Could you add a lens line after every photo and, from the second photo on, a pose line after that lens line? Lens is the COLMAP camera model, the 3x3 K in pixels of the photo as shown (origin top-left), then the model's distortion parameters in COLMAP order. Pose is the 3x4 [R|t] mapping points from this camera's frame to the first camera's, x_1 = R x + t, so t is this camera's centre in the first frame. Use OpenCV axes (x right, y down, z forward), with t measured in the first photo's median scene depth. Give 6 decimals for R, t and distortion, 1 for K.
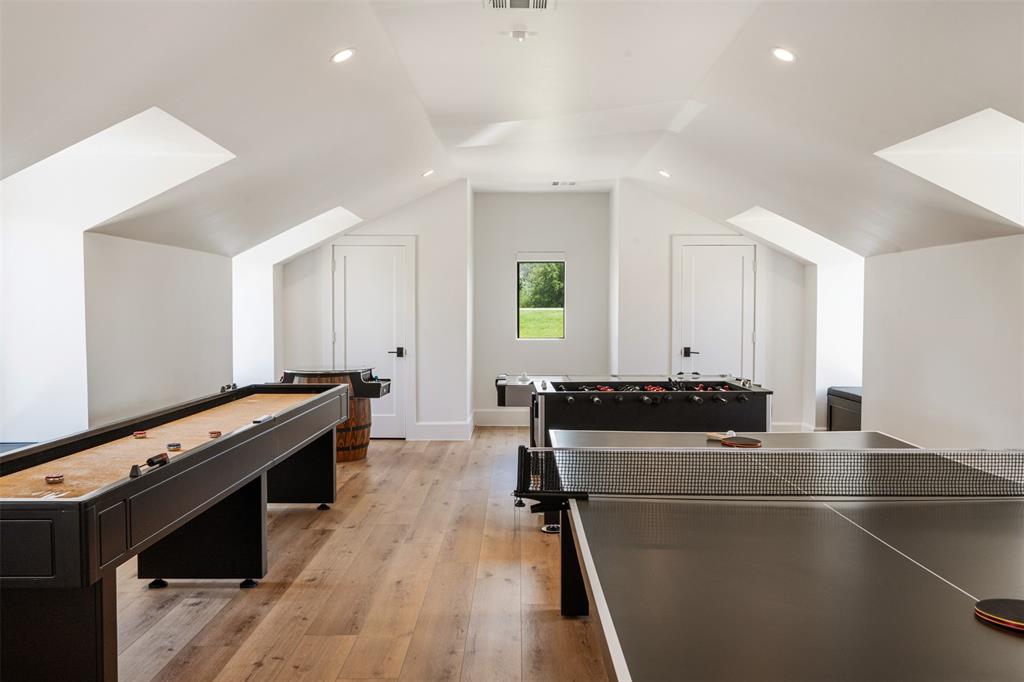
lens RADIAL K [[755.3, 0, 512.0], [0, 755.3, 341.0], [0, 0, 1]] dist [-0.001390, 0.001743]
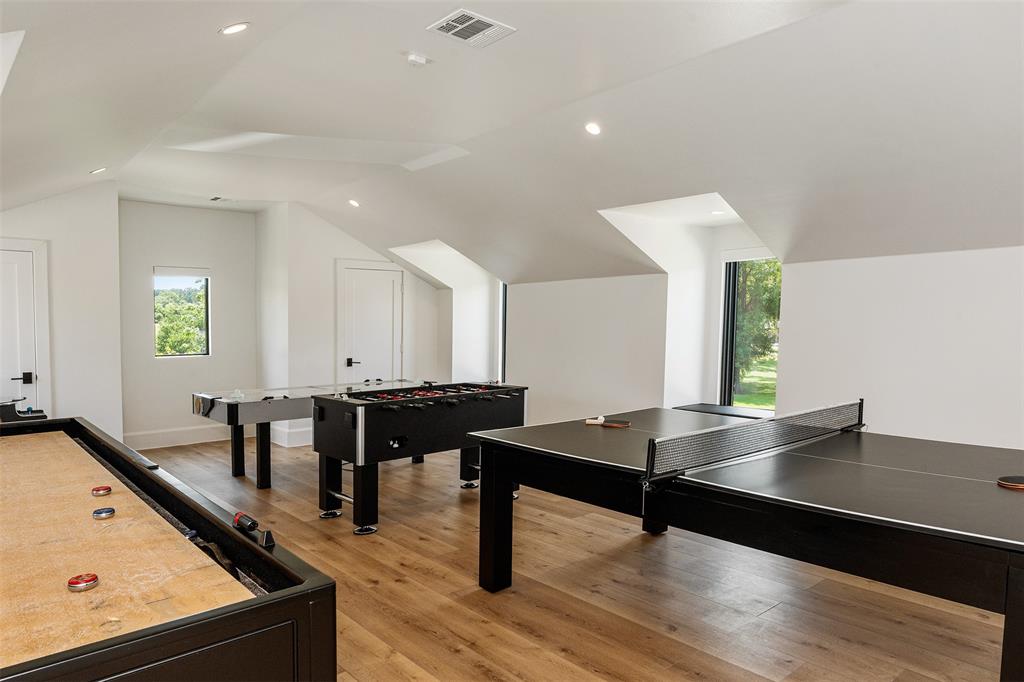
lens RADIAL K [[643.9, 0, 512.3], [0, 643.9, 370.4], [0, 0, 1]] dist [-0.006415, -0.001095]
pose [[0.742908, -0.053035, 0.667289, -0.241375], [0.035018, 0.998571, 0.040378, -0.003827], [-0.668477, -0.006630, 0.743704, 0.116768]]
